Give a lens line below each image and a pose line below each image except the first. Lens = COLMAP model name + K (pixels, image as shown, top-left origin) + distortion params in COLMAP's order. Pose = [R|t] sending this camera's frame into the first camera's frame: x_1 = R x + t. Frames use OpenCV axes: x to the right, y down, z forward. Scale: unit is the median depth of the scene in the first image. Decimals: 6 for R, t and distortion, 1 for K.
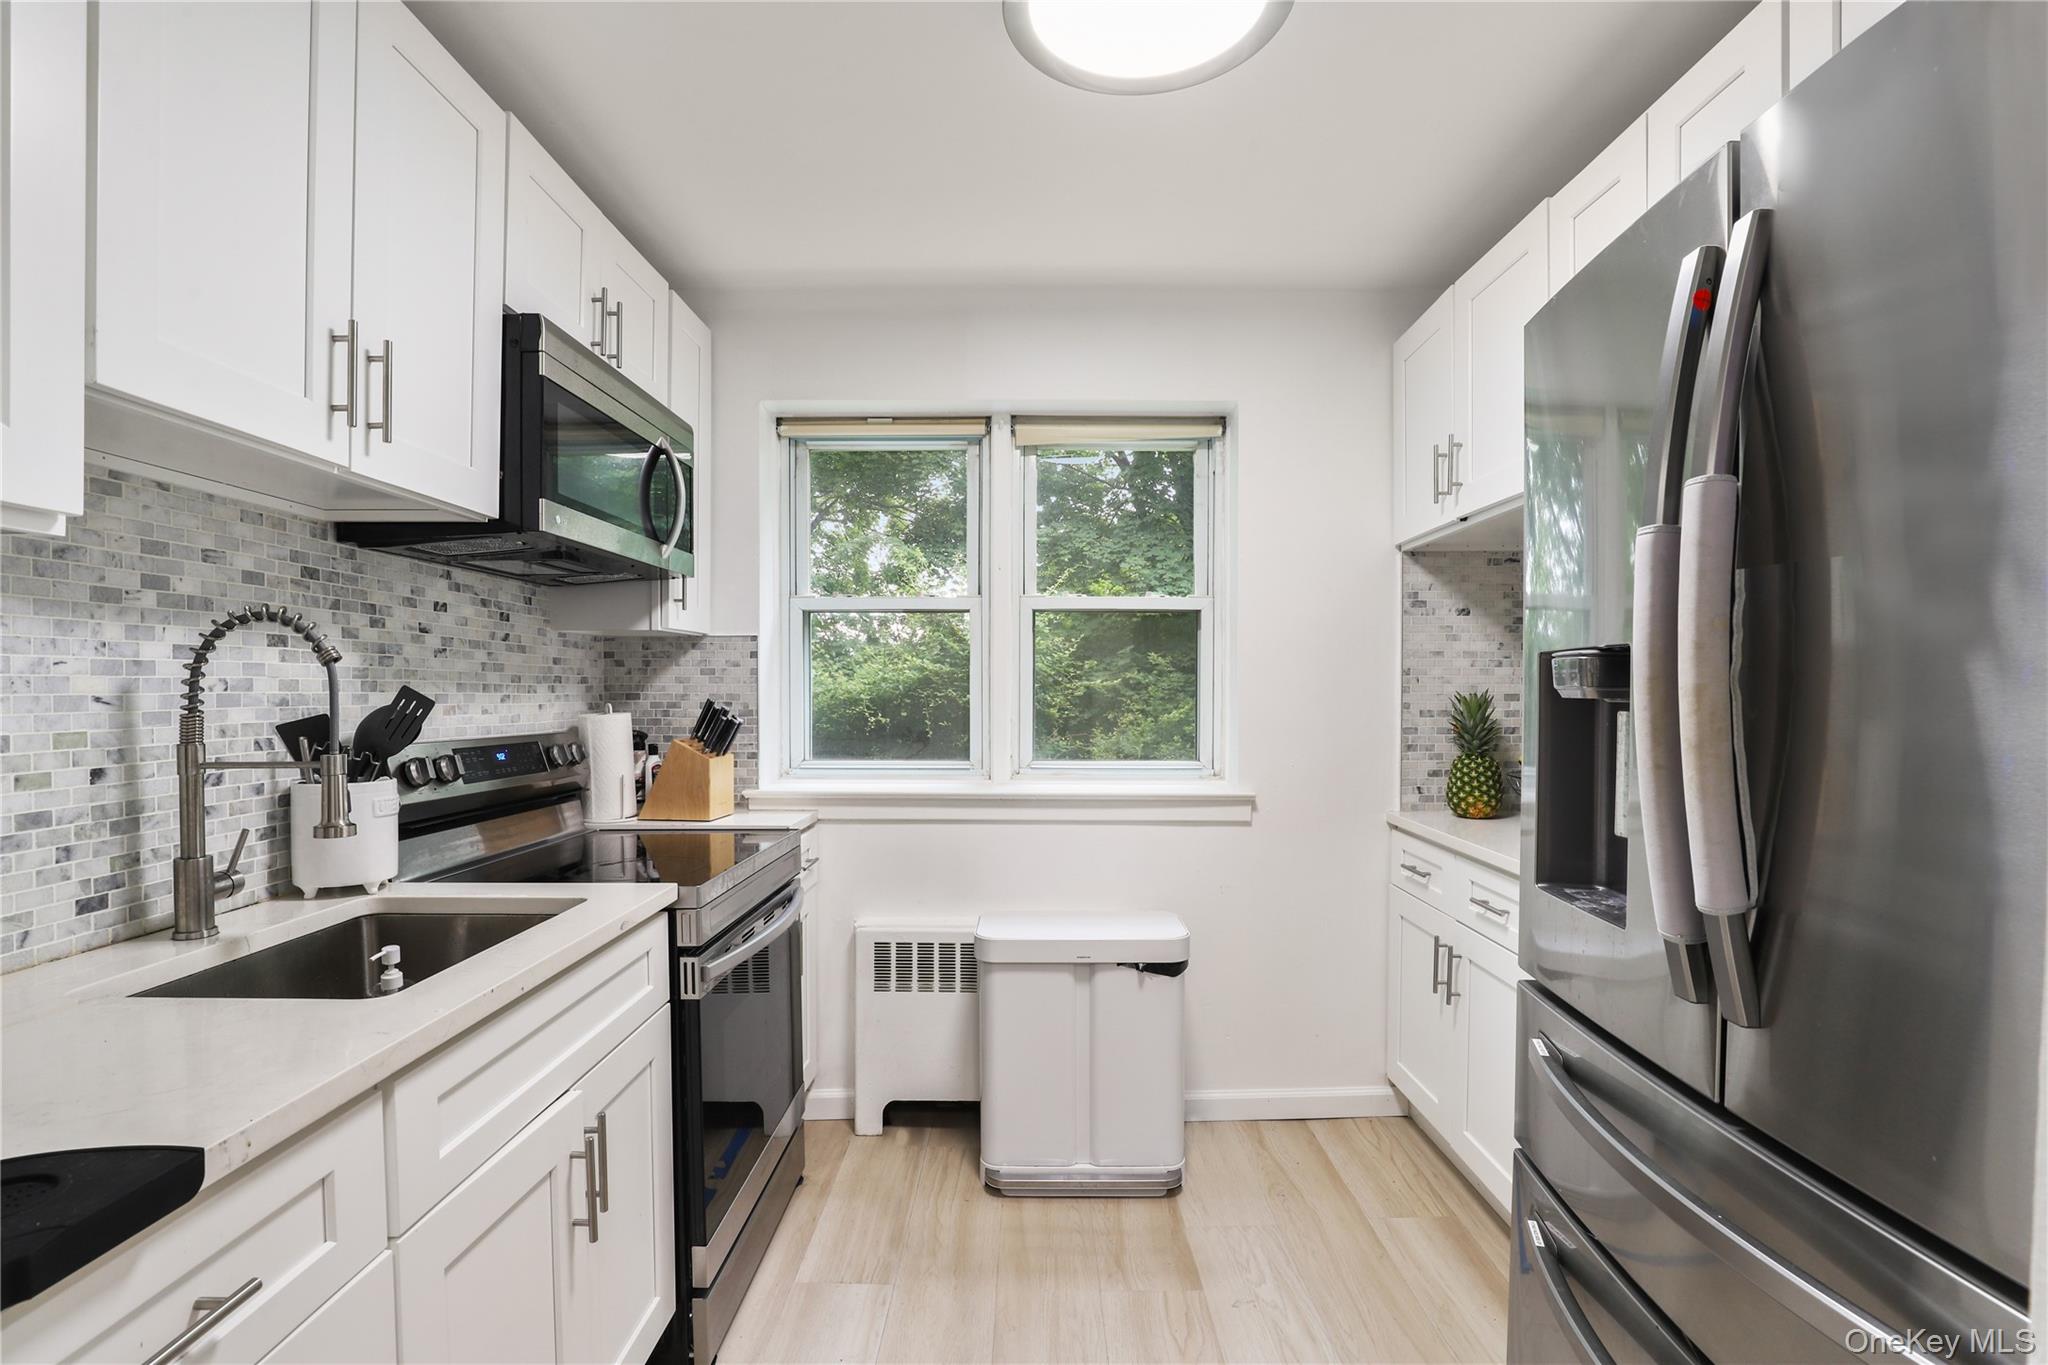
lens RADIAL K [[946.1, 0, 1021.3], [0, 946.1, 699.0], [0, 0, 1]] dist [-0.033158, 0.005773]
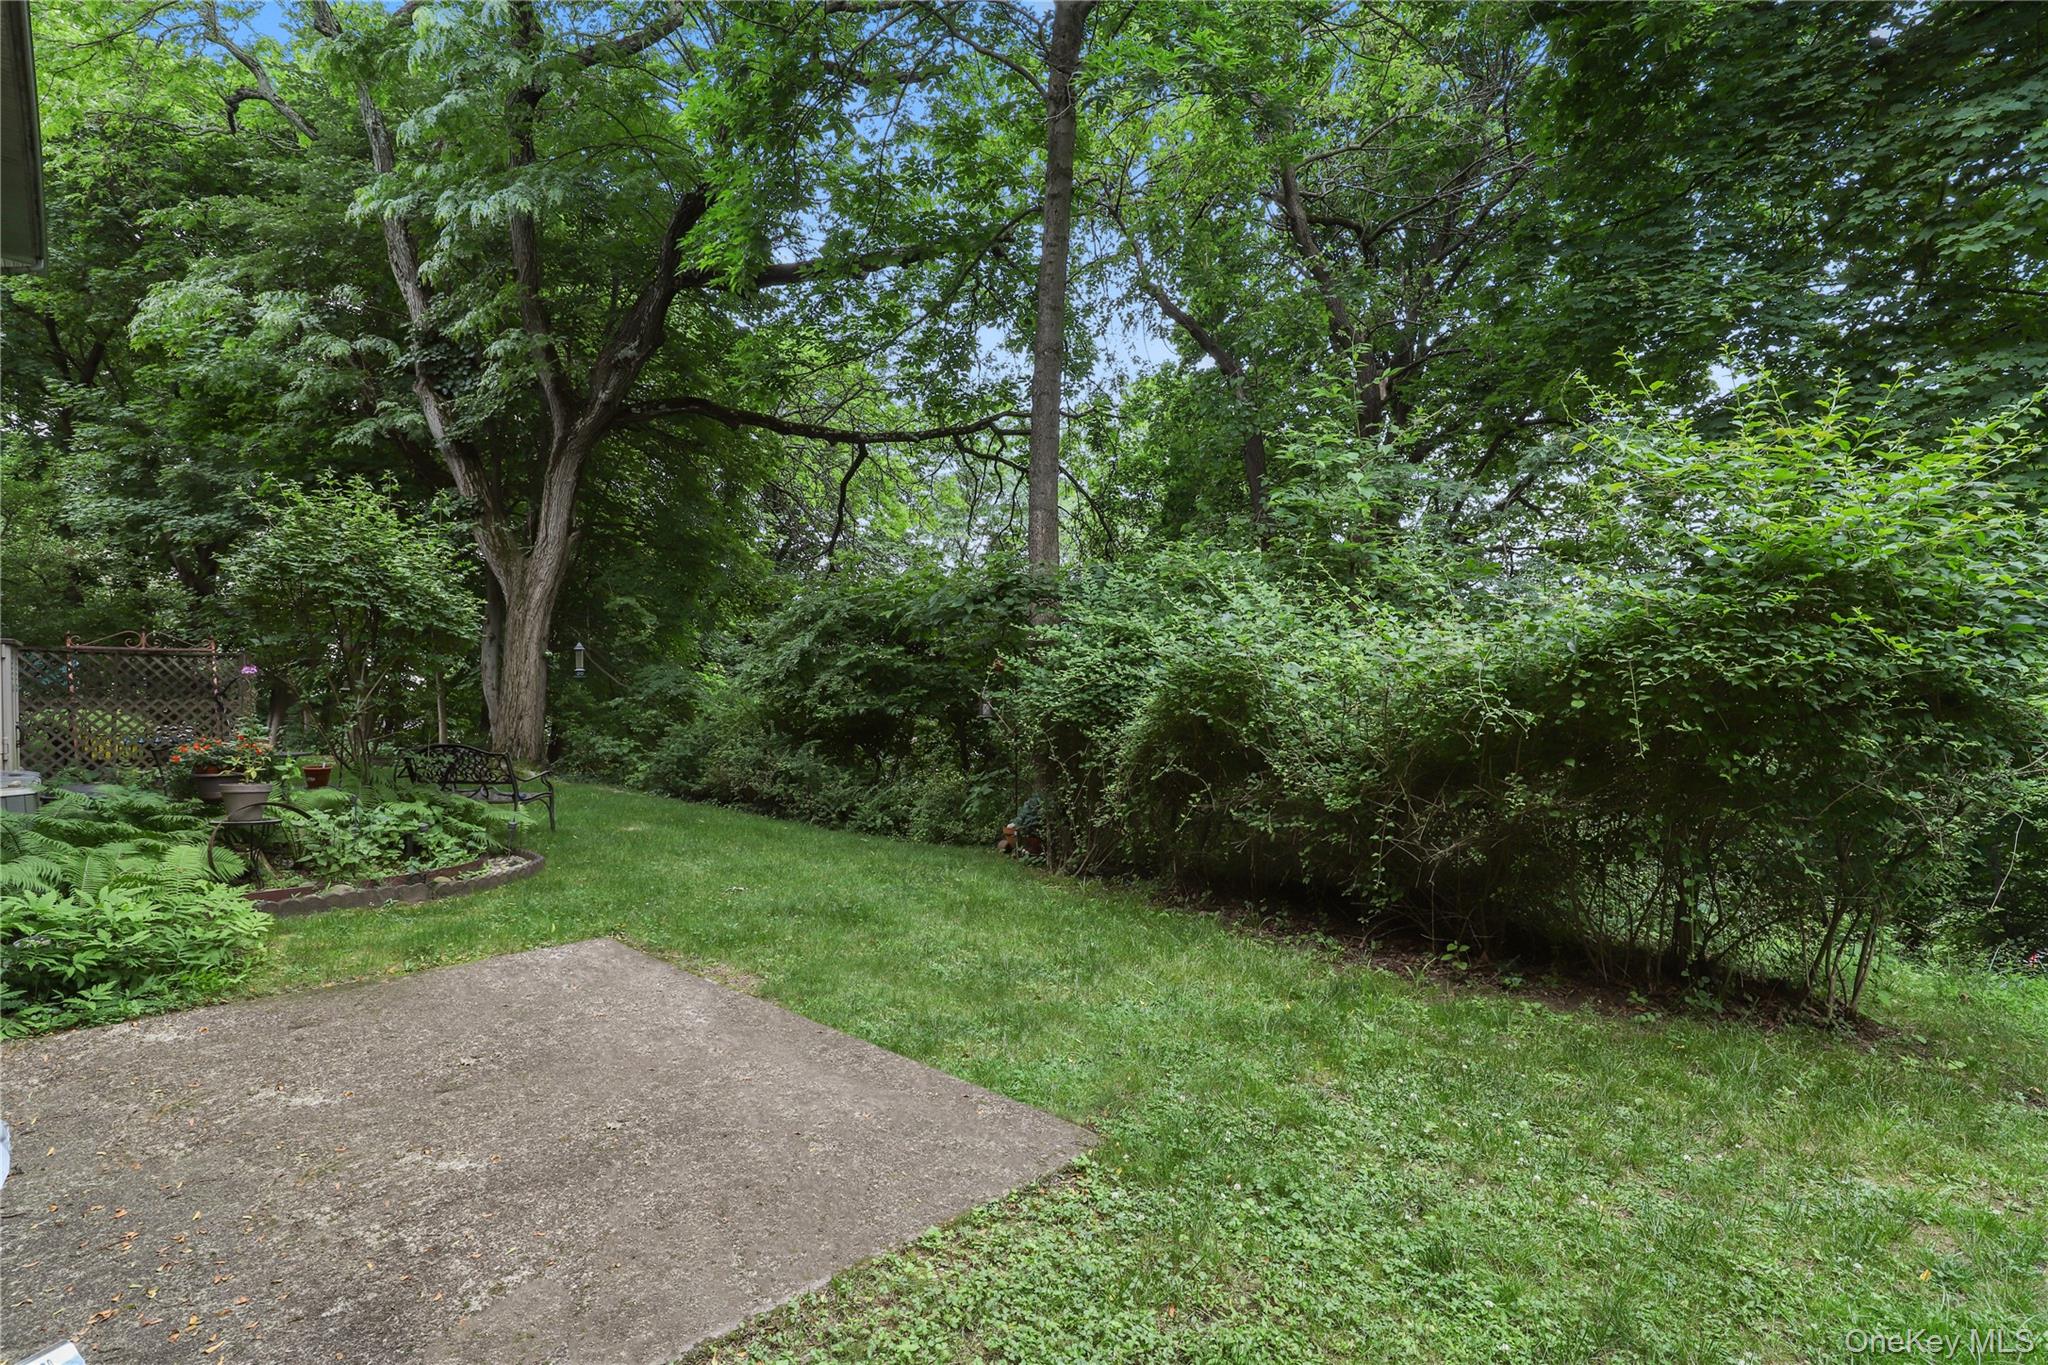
lens RADIAL K [[946.1, 0, 1025.7], [0, 946.1, 683.7], [0, 0, 1]] dist [-0.033158, 0.005773]
pose [[0.740575, -0.003843, -0.671963, -0.062801], [-0.003762, 0.999944, -0.009865, 0.037162], [0.671963, 0.009834, 0.740519, 1.589144]]
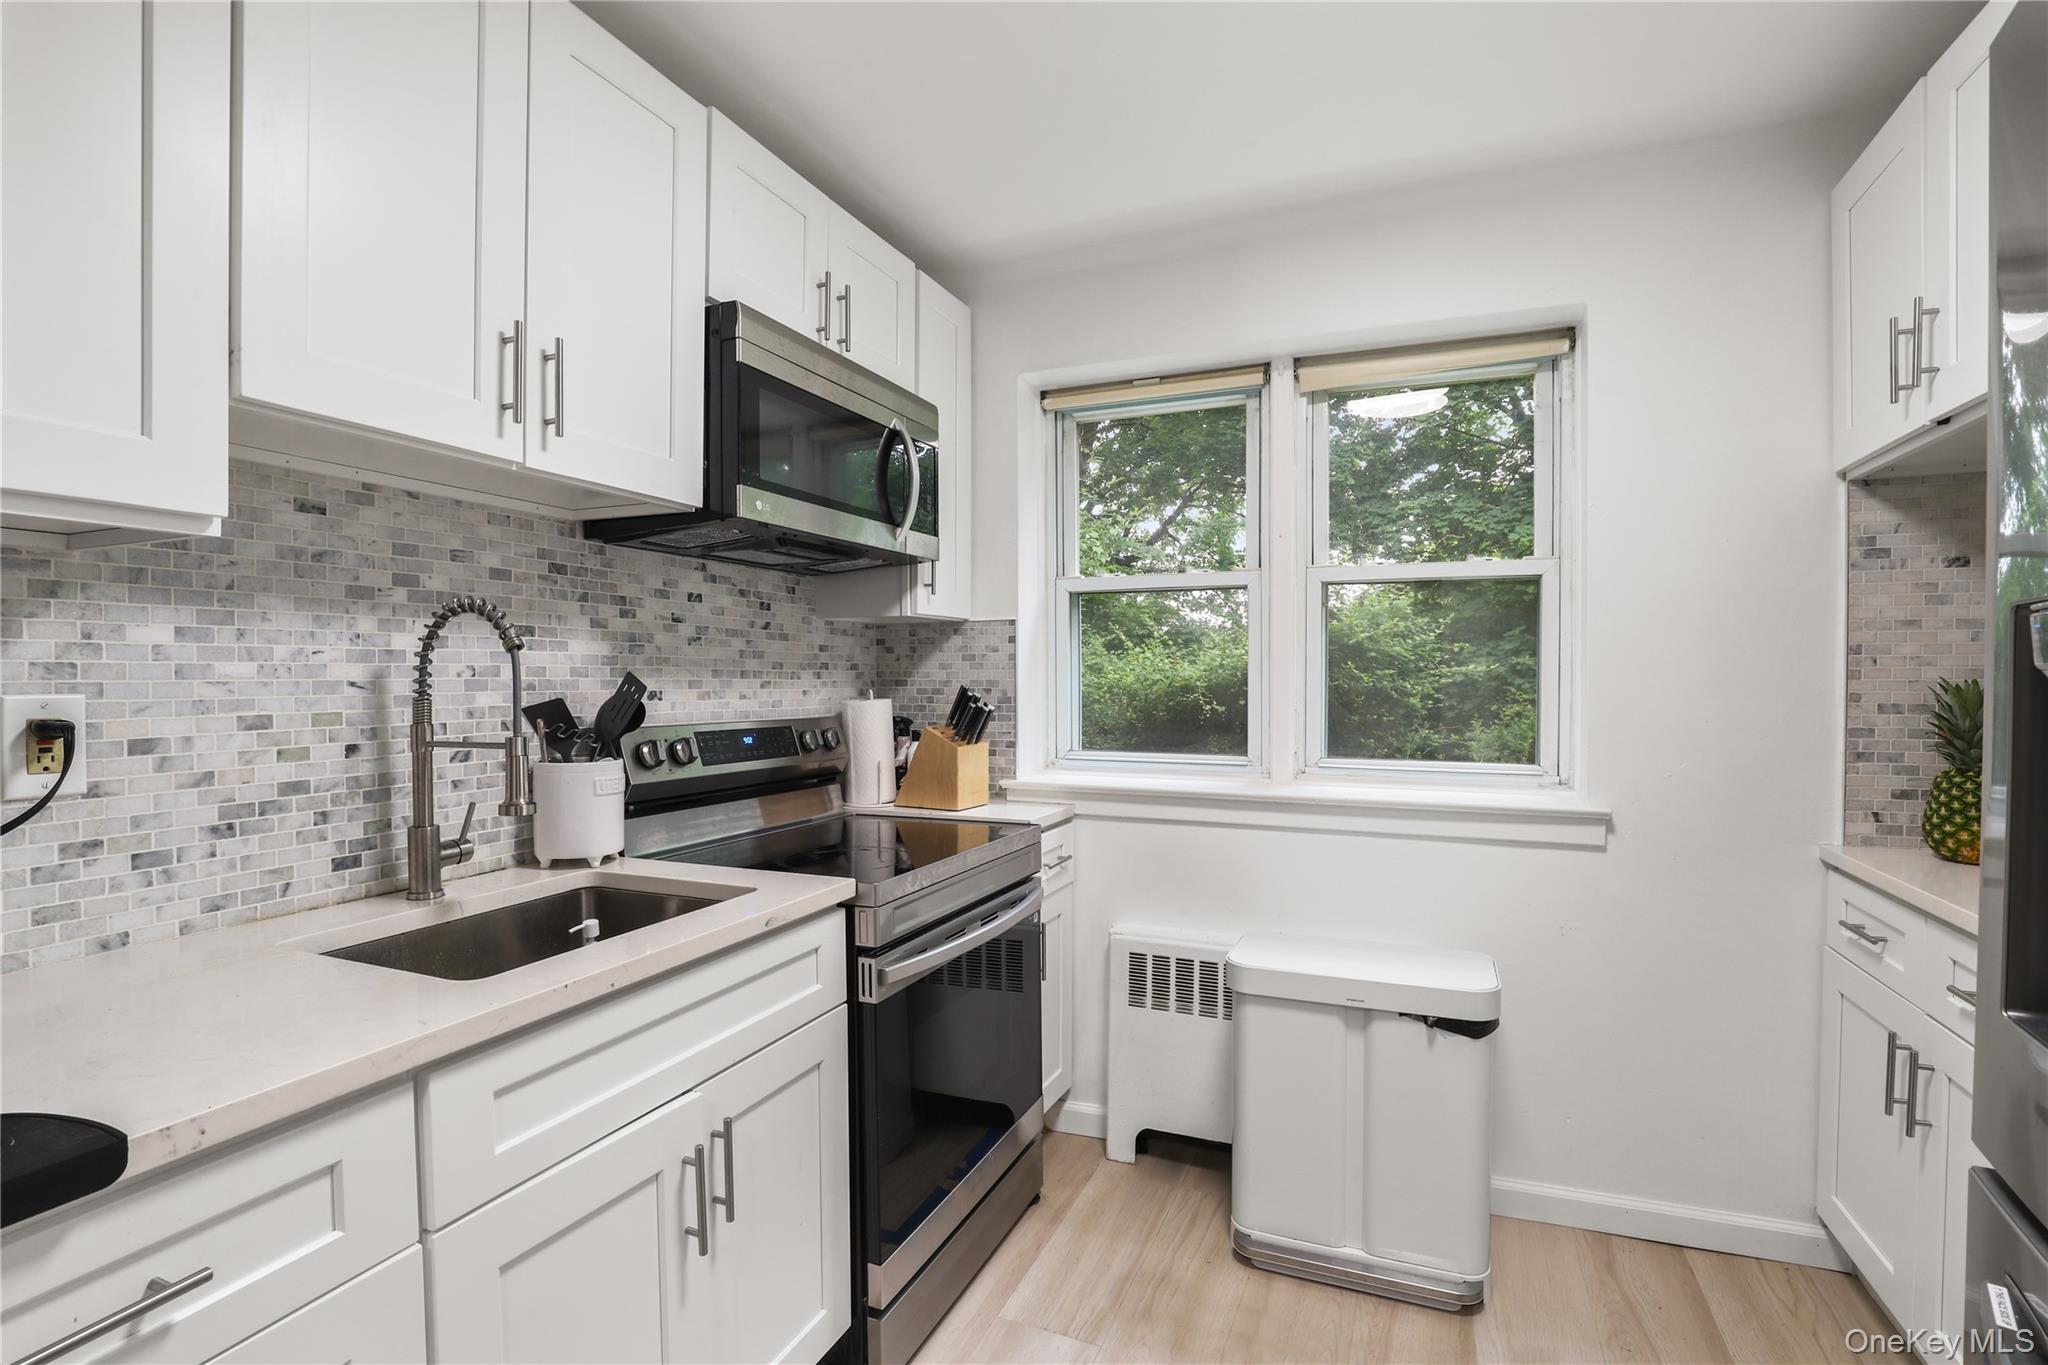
lens RADIAL K [[946.1, 0, 1020.3], [0, 946.1, 688.8], [0, 0, 1]] dist [-0.033158, 0.005773]
pose [[0.923599, 0.003805, -0.383342, 0.108451], [-0.002859, 0.999991, 0.003037, 0.000280], [0.383350, -0.001709, 0.923601, 0.130814]]
